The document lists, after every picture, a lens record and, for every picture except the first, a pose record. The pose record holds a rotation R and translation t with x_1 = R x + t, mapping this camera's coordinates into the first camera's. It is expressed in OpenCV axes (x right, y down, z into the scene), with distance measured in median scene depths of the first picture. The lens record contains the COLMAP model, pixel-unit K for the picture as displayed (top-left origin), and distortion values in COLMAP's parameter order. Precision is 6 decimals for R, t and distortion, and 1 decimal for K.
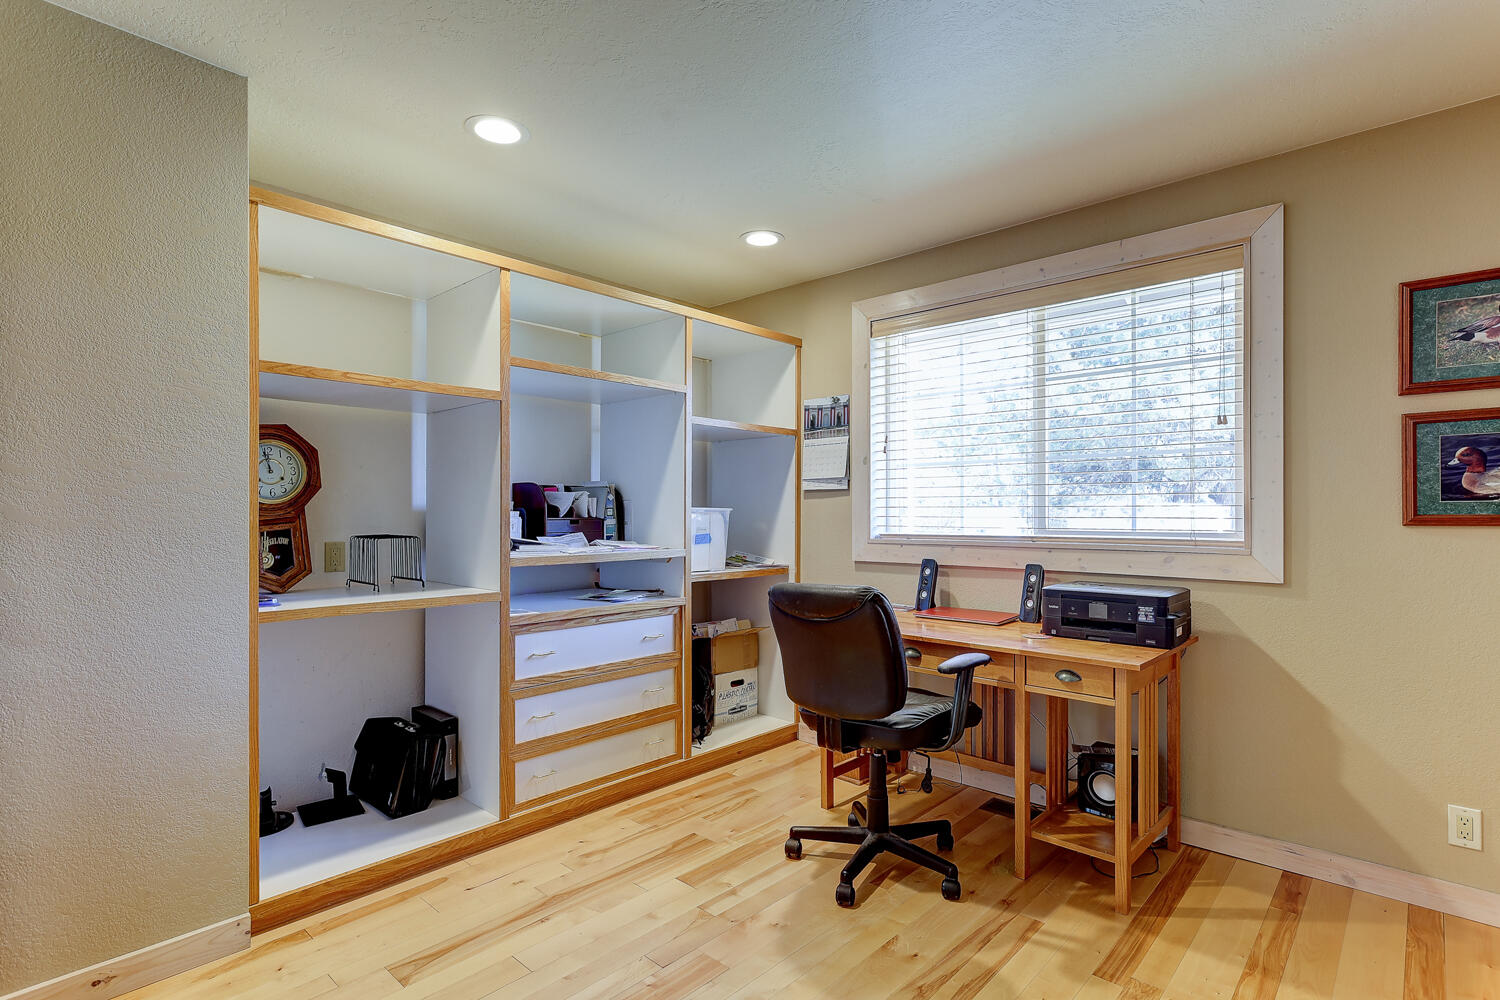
lens RADIAL K [[730.7, 0, 749.1], [0, 730.7, 507.4], [0, 0, 1]] dist [-0.002775, -0.000294]
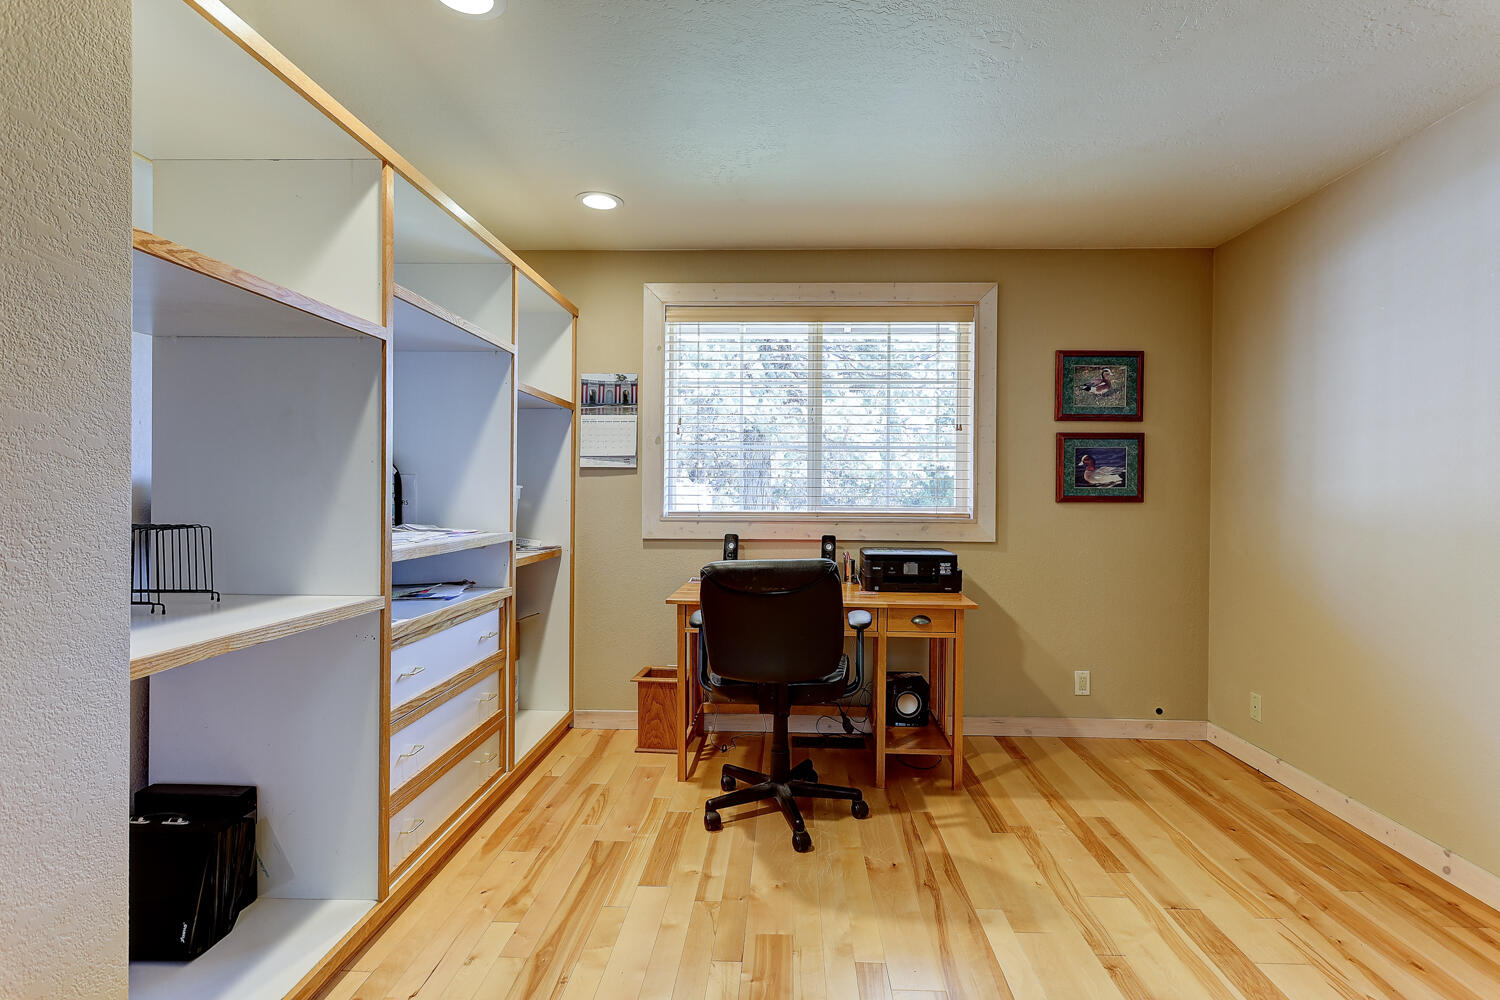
lens RADIAL K [[717.4, 0, 756.0], [0, 717.4, 491.1], [0, 0, 1]] dist [0.001150, 0.000311]
pose [[0.759837, 0.005096, 0.650093, -0.537892], [-0.011986, 0.999909, 0.006172, -0.001436], [-0.650003, -0.012481, 0.759829, 0.199073]]
